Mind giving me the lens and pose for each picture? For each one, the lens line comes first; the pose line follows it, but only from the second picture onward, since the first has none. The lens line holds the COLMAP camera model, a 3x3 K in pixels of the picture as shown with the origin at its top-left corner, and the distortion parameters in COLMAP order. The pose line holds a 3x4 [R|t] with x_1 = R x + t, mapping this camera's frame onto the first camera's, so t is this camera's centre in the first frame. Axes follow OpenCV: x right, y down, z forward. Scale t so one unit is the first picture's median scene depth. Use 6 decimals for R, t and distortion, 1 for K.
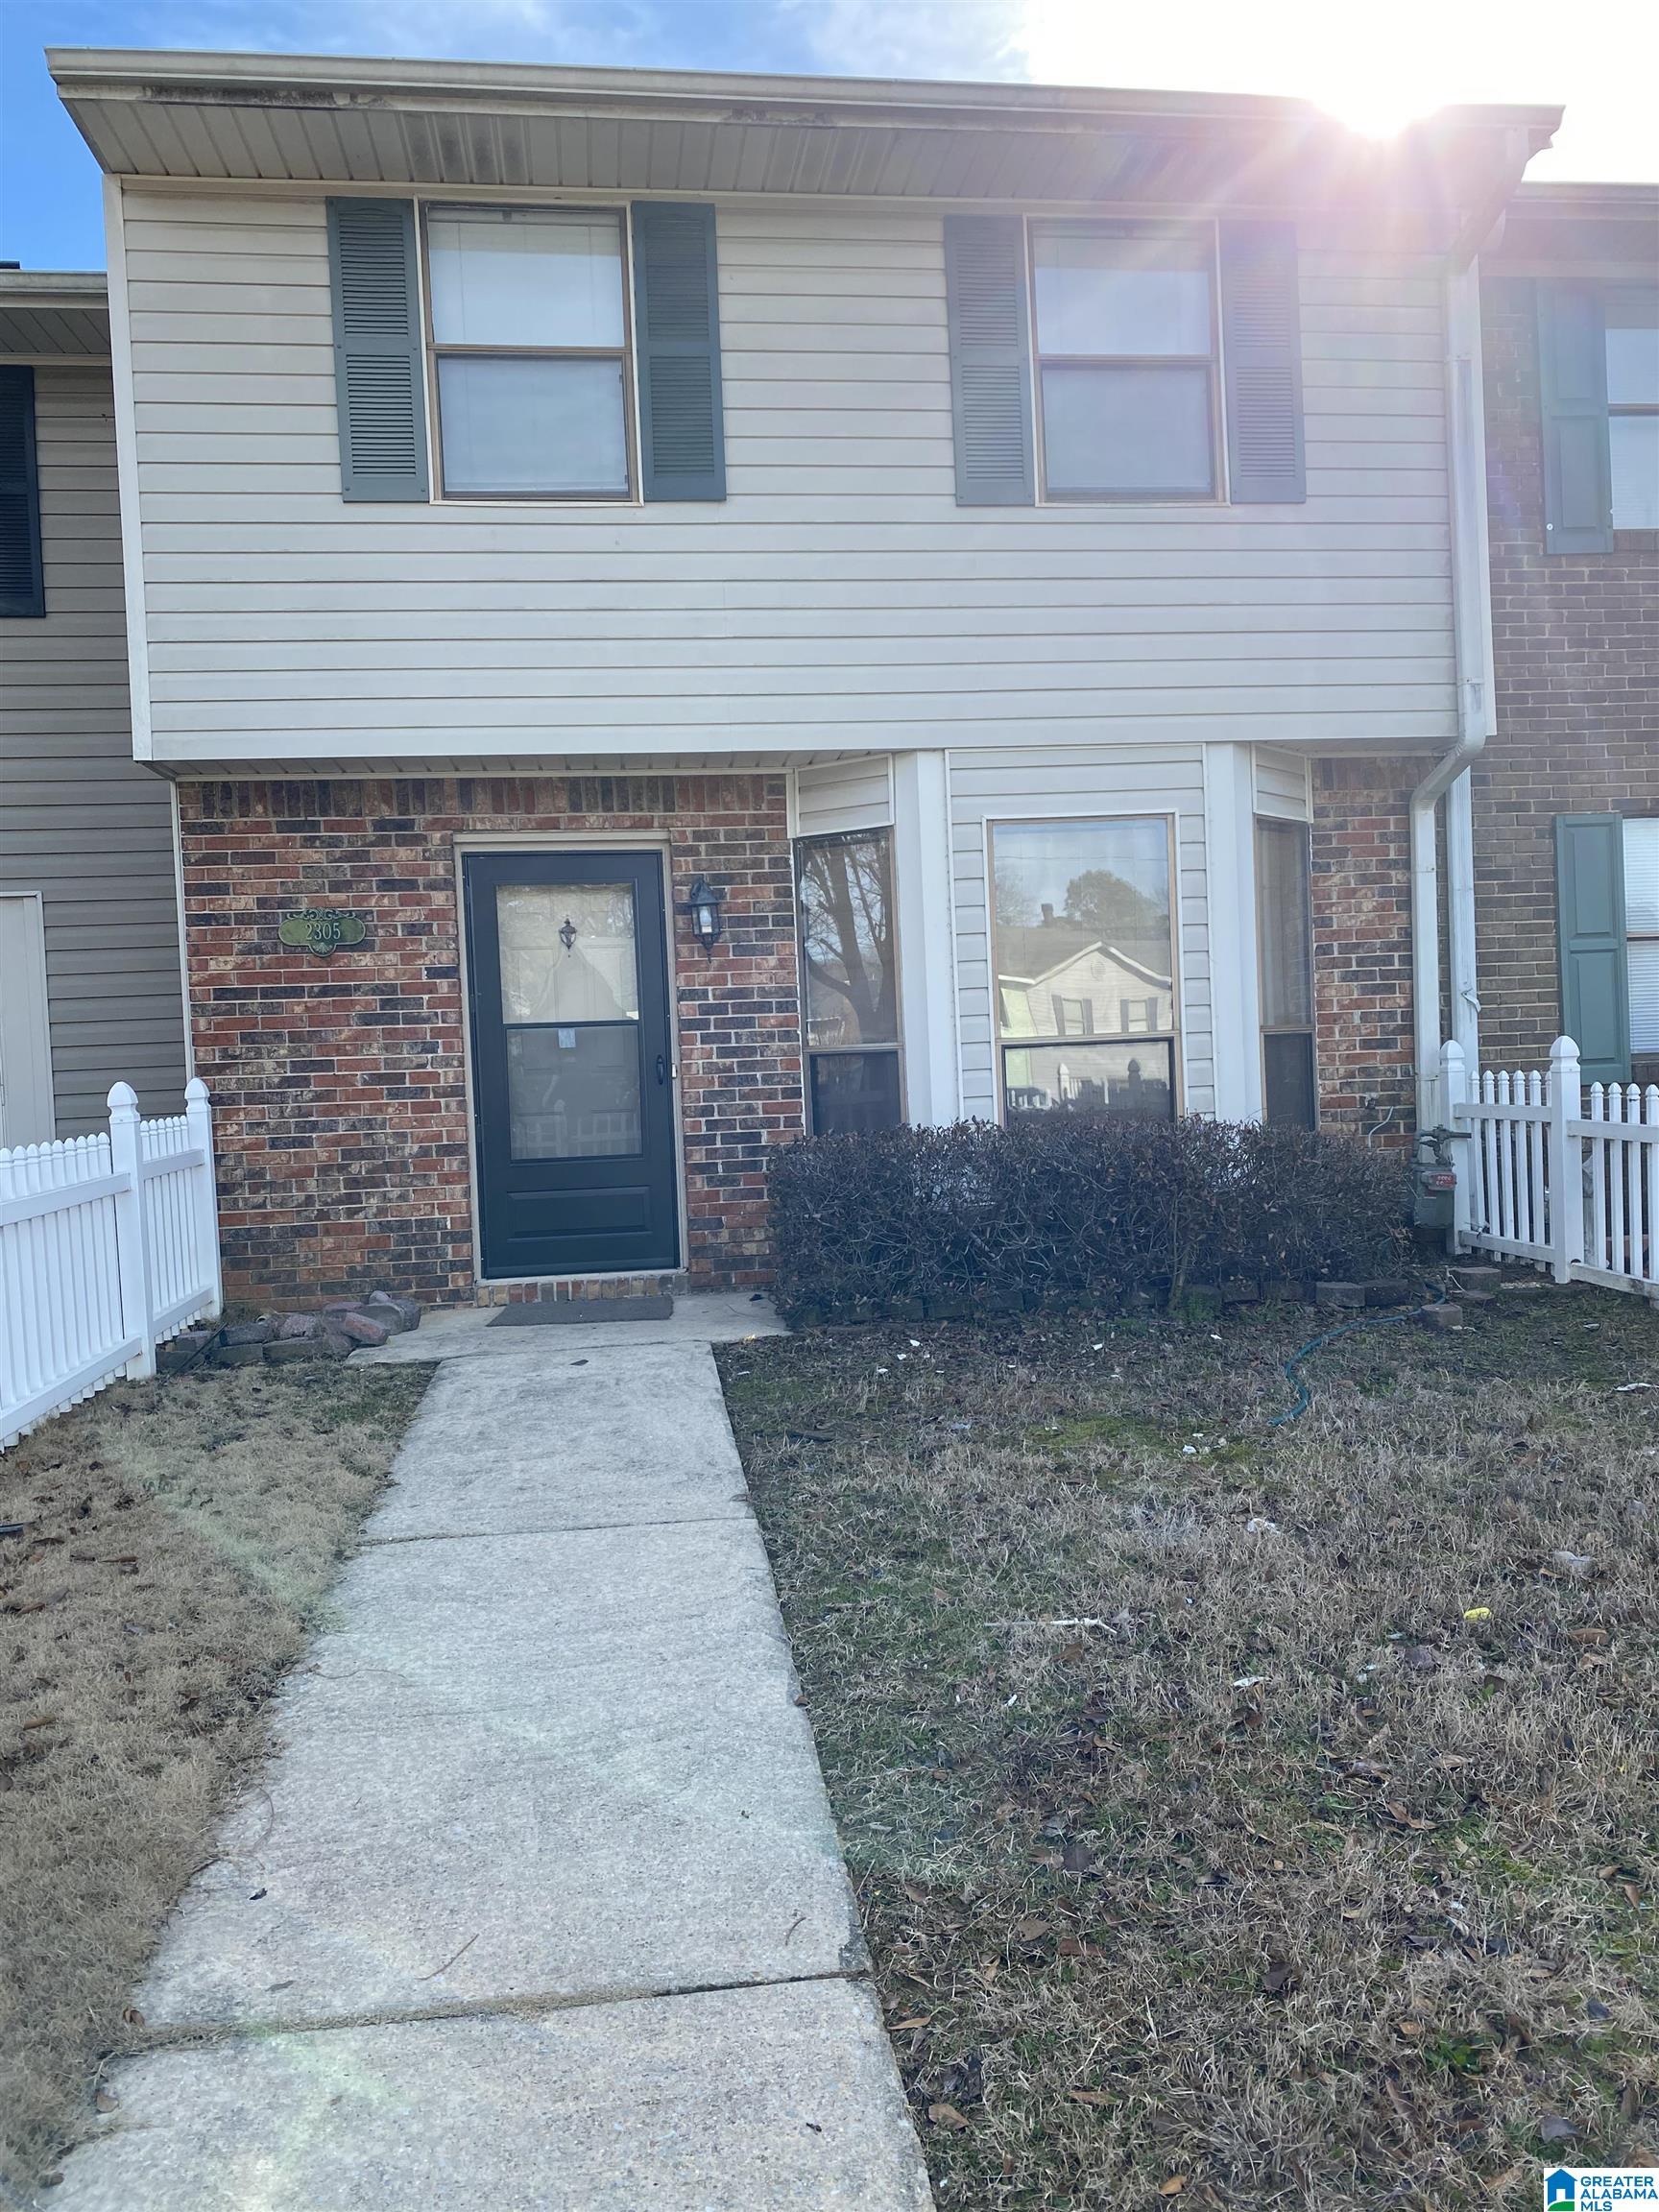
lens RADIAL K [[1690.0, 0, 827.4], [0, 1690.0, 1111.1], [0, 0, 1]] dist [0.061207, -0.060126]
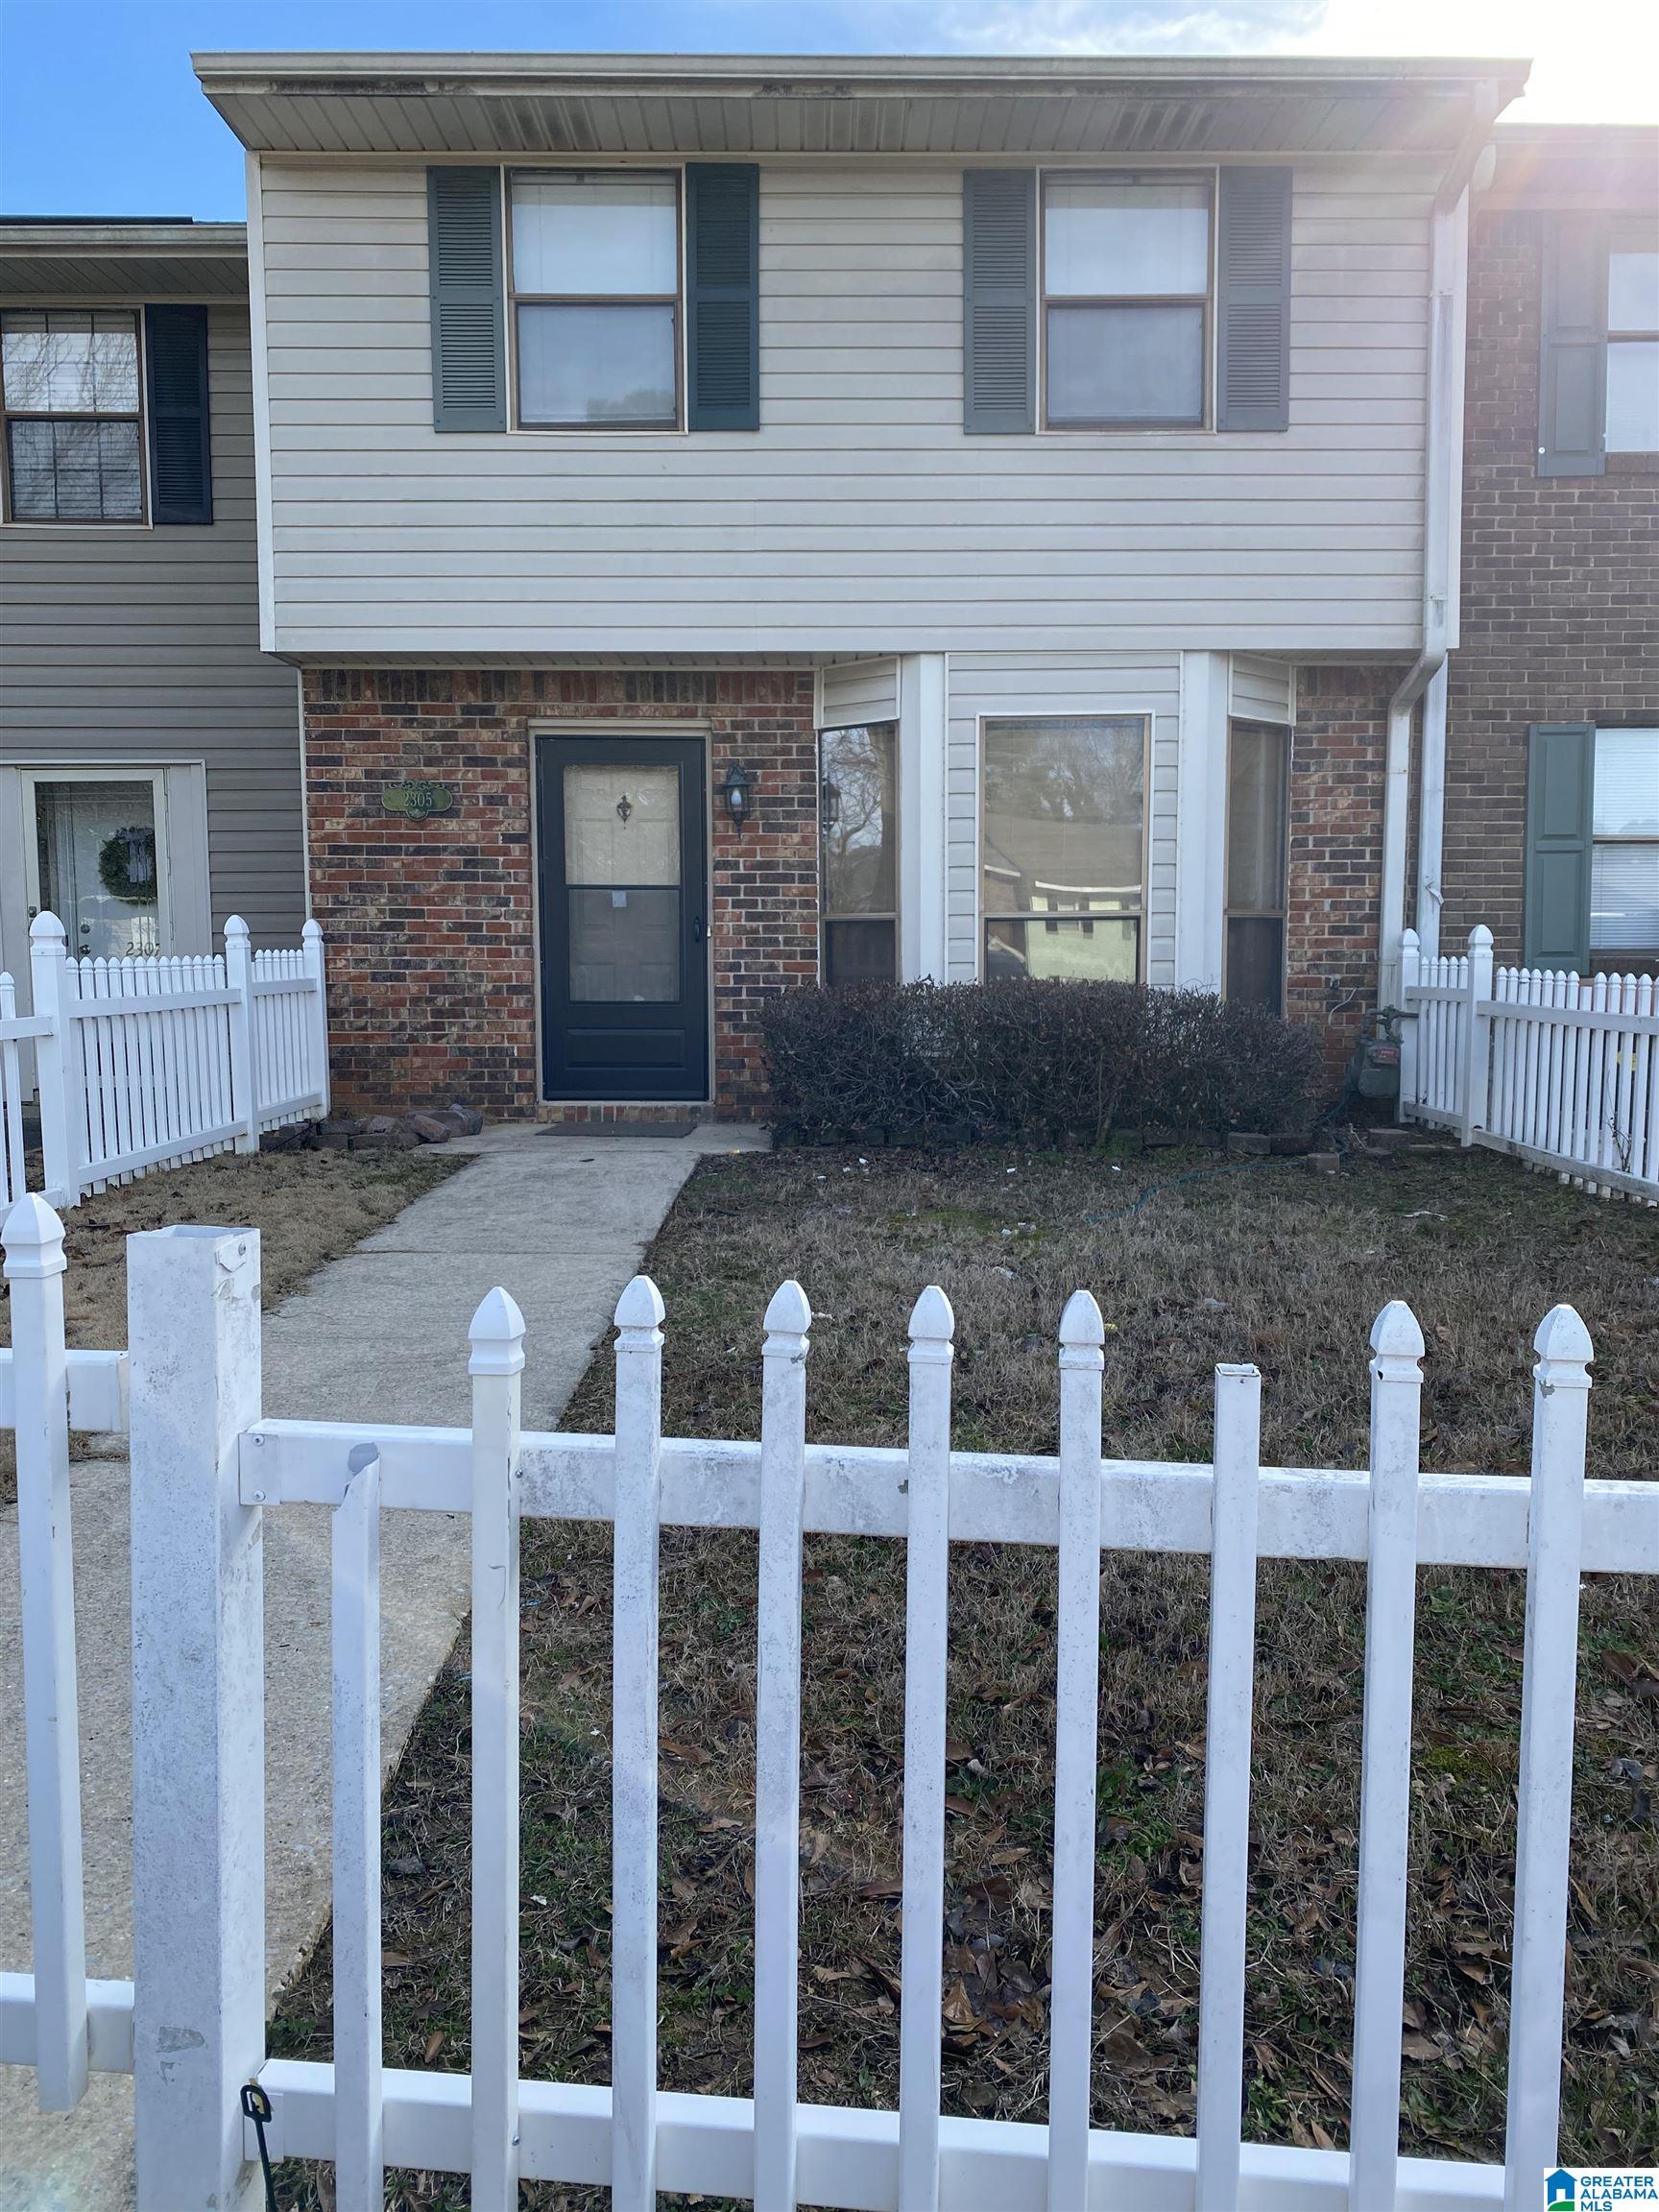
lens RADIAL K [[1690.0, 0, 827.1], [0, 1690.0, 1110.2], [0, 0, 1]] dist [0.061207, -0.060126]
pose [[0.990964, 0.050943, -0.124076, 0.144386], [-0.043172, 0.996981, 0.064537, 0.021493], [0.126989, -0.058597, 0.990172, -0.151283]]
